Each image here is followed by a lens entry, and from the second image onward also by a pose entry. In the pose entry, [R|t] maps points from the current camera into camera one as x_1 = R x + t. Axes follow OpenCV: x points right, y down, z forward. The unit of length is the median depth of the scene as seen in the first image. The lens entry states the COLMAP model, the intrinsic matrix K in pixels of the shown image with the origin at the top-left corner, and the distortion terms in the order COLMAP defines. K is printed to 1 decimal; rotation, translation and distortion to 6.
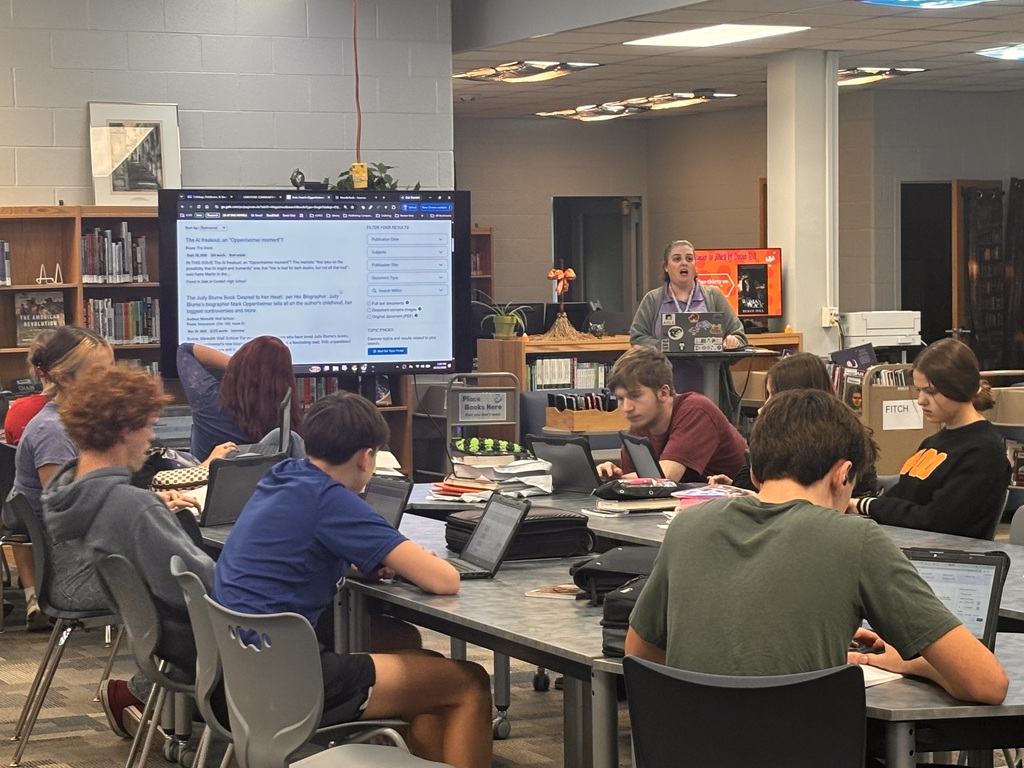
lens RADIAL K [[2541.9, 0, 511.7], [0, 2541.9, 383.9], [0, 0, 1]] dist [0.102854, 0.000000]
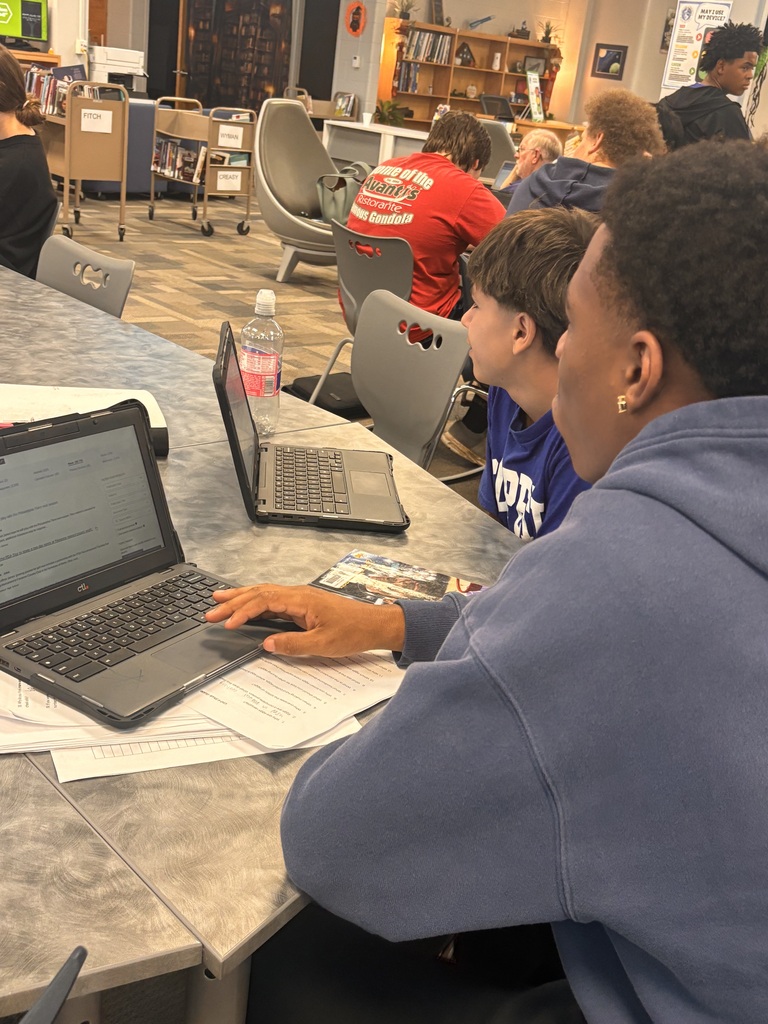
lens RADIAL K [[1132.0, 0, 383.4], [0, 1132.0, 512.2], [0, 0, 1]] dist [0.090623, 0.000000]
pose [[0.948490, 0.004014, 0.316783, 0.062544], [-0.109466, 0.942486, 0.315813, -0.001428], [-0.297296, -0.334223, 0.894377, 0.183467]]
